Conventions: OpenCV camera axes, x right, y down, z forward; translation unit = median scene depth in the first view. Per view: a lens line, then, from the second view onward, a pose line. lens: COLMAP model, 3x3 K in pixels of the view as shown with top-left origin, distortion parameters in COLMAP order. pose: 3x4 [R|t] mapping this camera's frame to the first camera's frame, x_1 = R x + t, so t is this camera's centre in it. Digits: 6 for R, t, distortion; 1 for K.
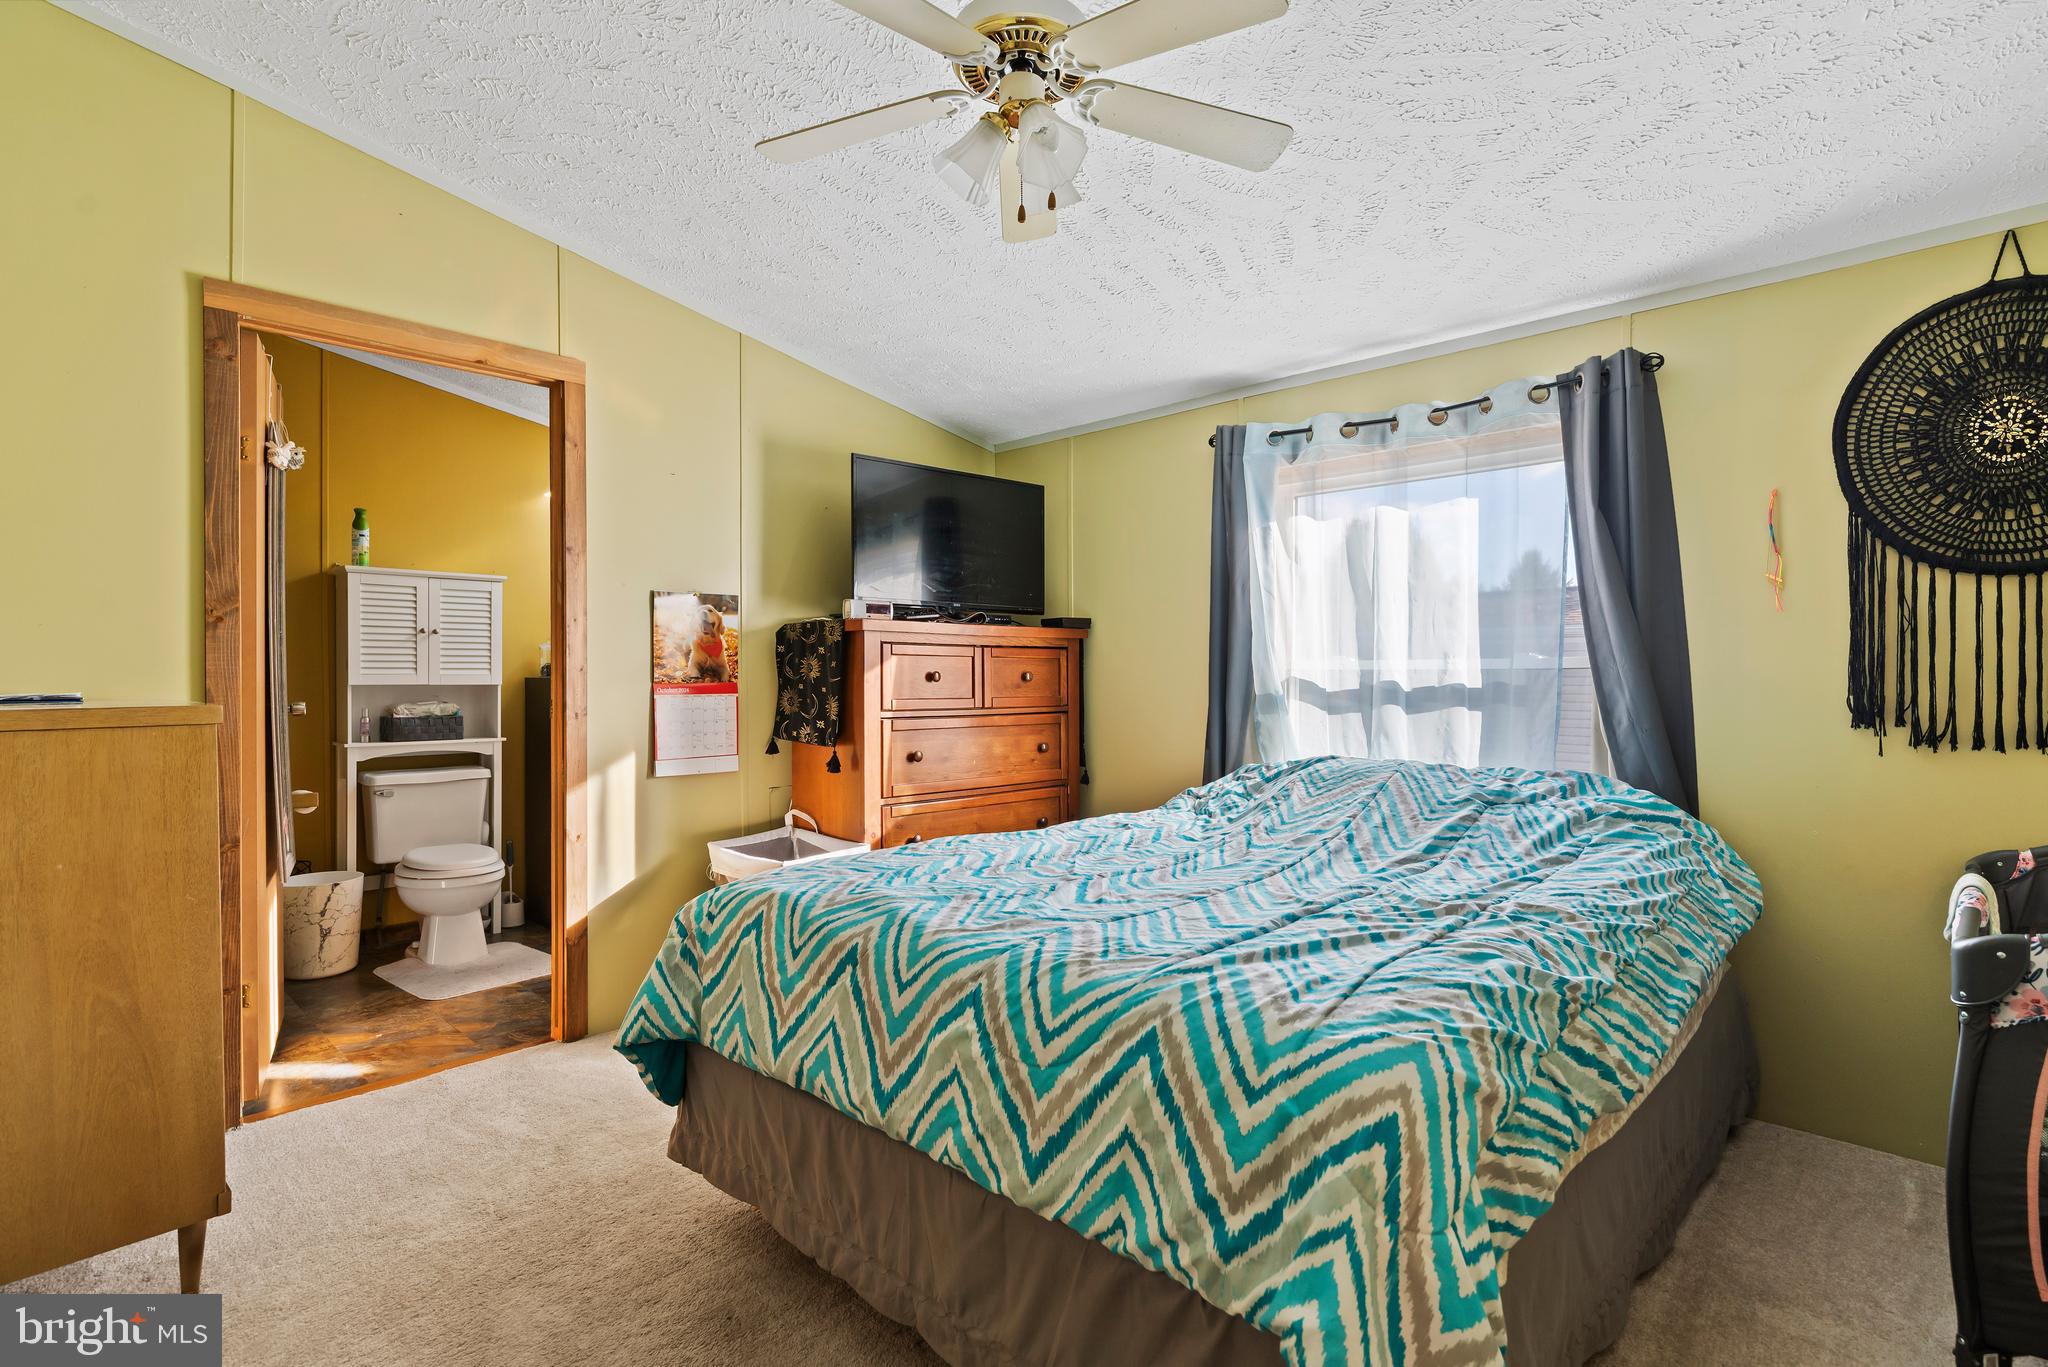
lens RADIAL K [[1003.5, 0, 1045.4], [0, 1003.5, 691.7], [0, 0, 1]] dist [-0.000371, -0.000222]
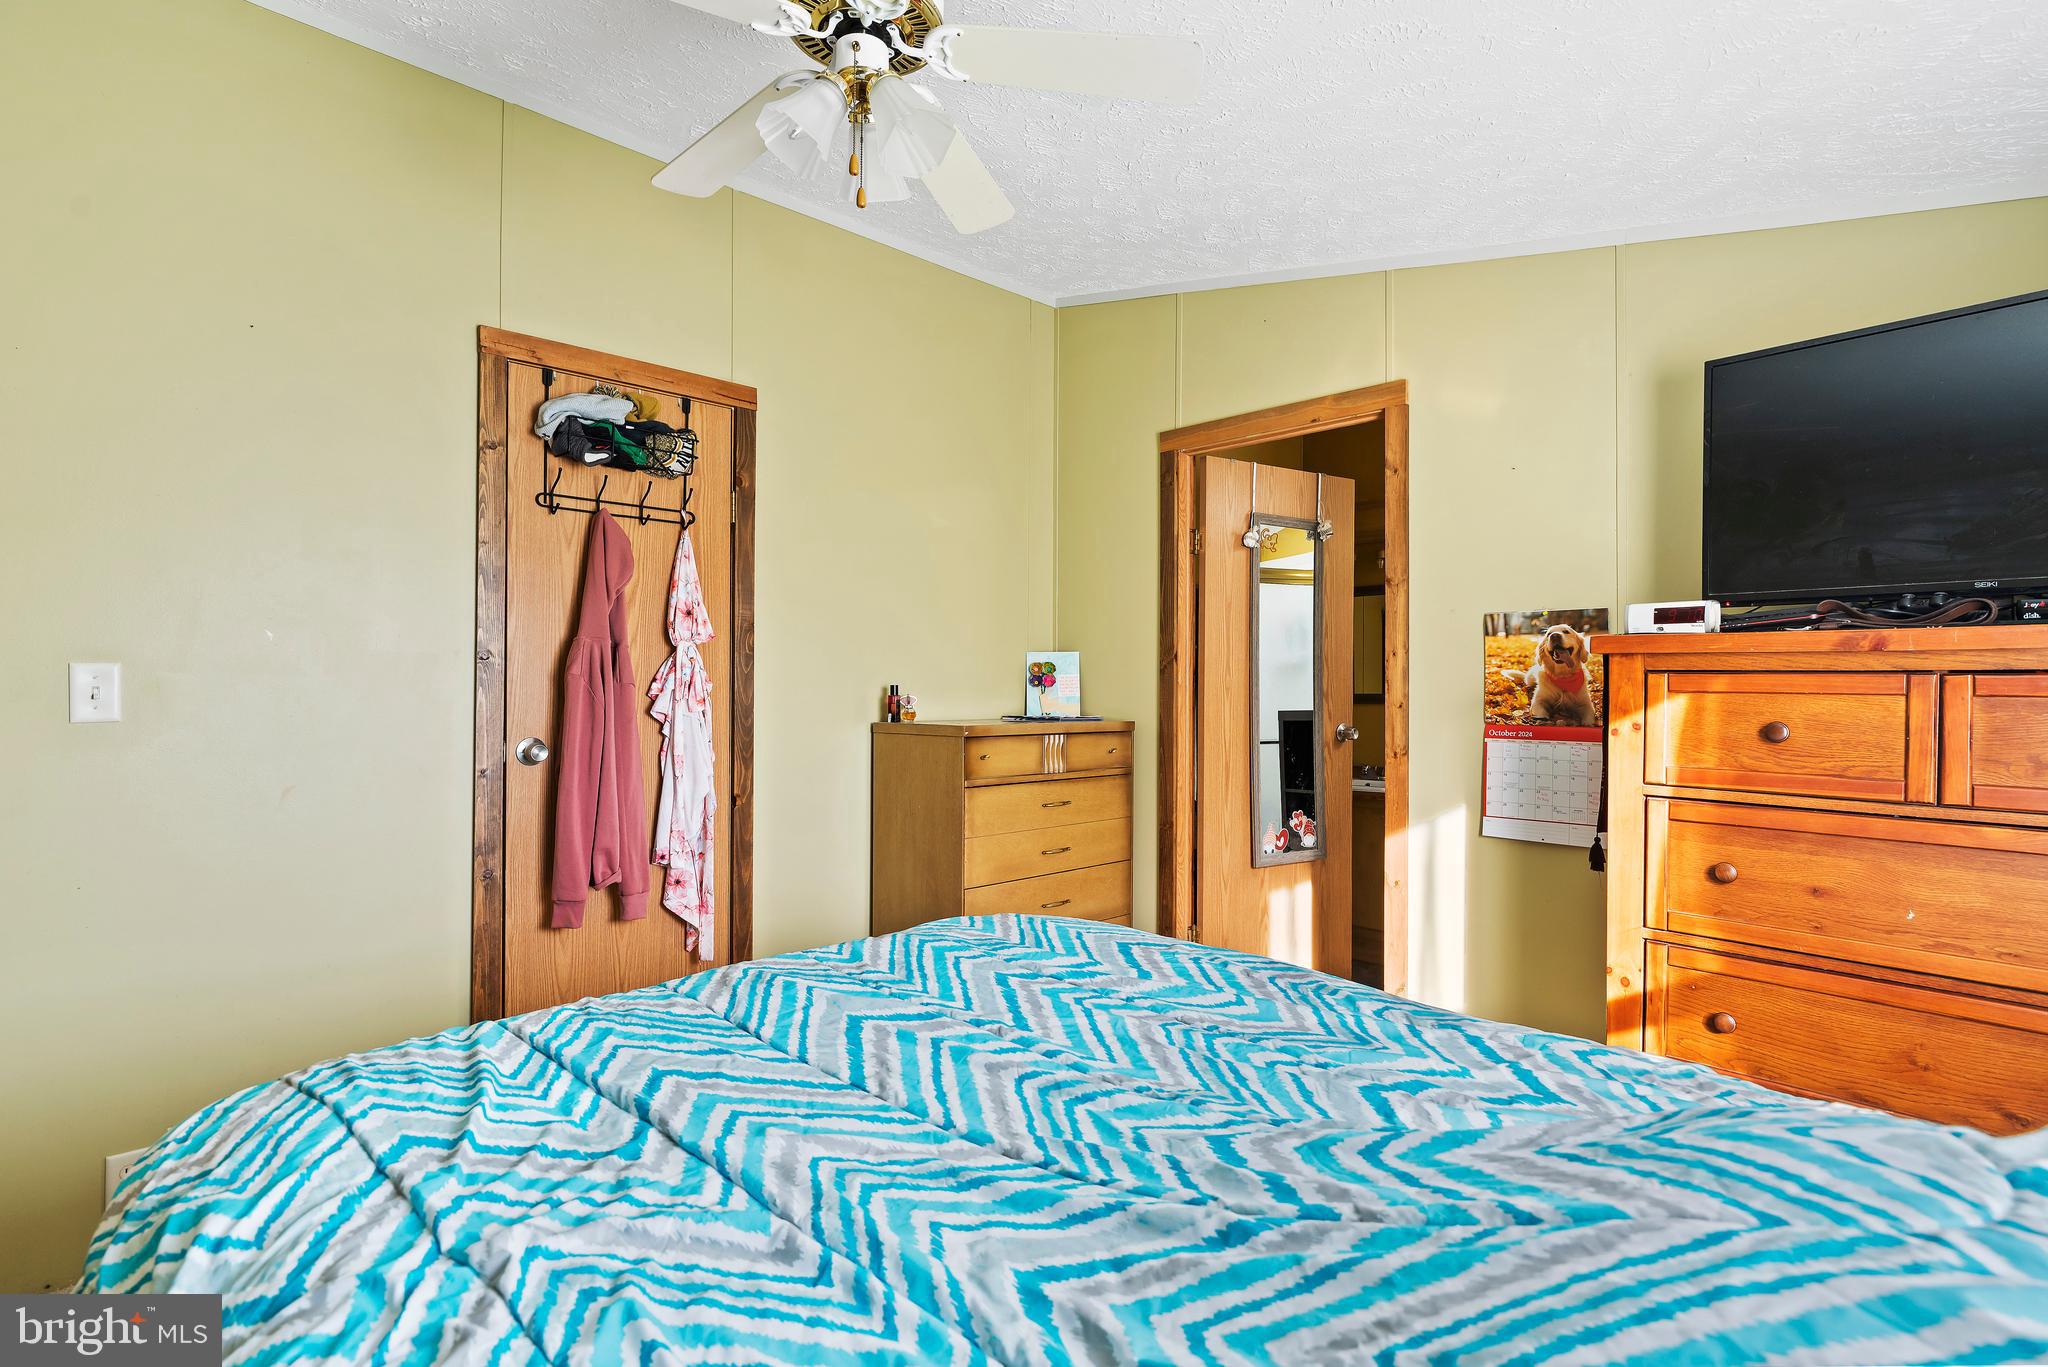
lens RADIAL K [[1001.8, 0, 1024.0], [0, 1001.8, 683.5], [0, 0, 1]] dist [-0.001000, -0.000192]
pose [[-0.038187, 0.003100, -0.999266, 0.452830], [-0.012534, 0.999915, 0.003581, -0.040113], [0.999192, 0.012662, -0.038144, 0.633644]]
